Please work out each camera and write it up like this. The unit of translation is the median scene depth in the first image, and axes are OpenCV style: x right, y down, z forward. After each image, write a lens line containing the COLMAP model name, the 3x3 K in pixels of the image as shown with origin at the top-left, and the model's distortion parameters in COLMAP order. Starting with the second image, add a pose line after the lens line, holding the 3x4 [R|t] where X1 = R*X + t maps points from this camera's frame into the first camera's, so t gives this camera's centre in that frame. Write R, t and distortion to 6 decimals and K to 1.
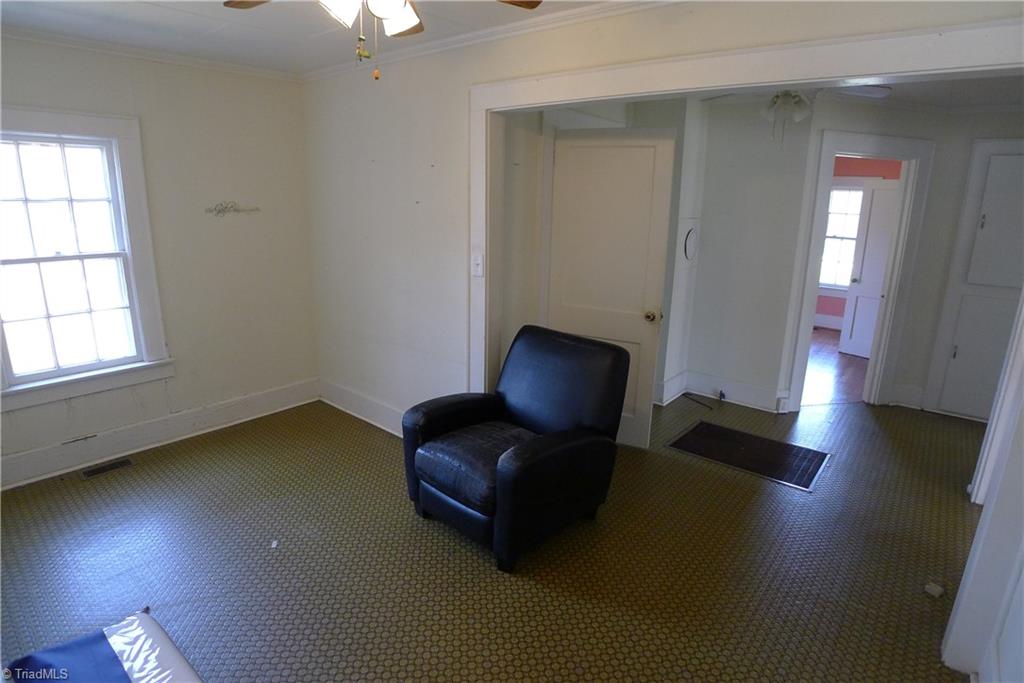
lens RADIAL K [[544.2, 0, 510.7], [0, 544.2, 342.5], [0, 0, 1]] dist [-0.102172, 0.026588]
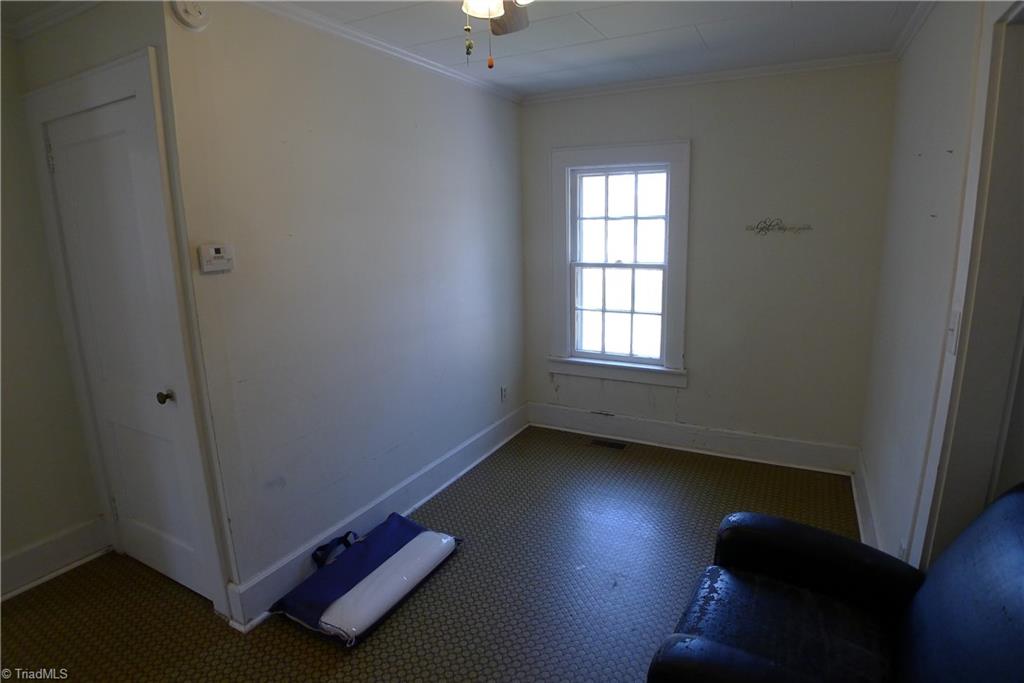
lens RADIAL K [[544.2, 0, 510.7], [0, 544.2, 342.5], [0, 0, 1]] dist [-0.102172, 0.026588]
pose [[0.194714, 0.174878, -0.965144, 0.197502], [-0.224726, 0.965758, 0.129652, -0.055122], [0.954769, 0.191647, 0.227347, 0.280679]]
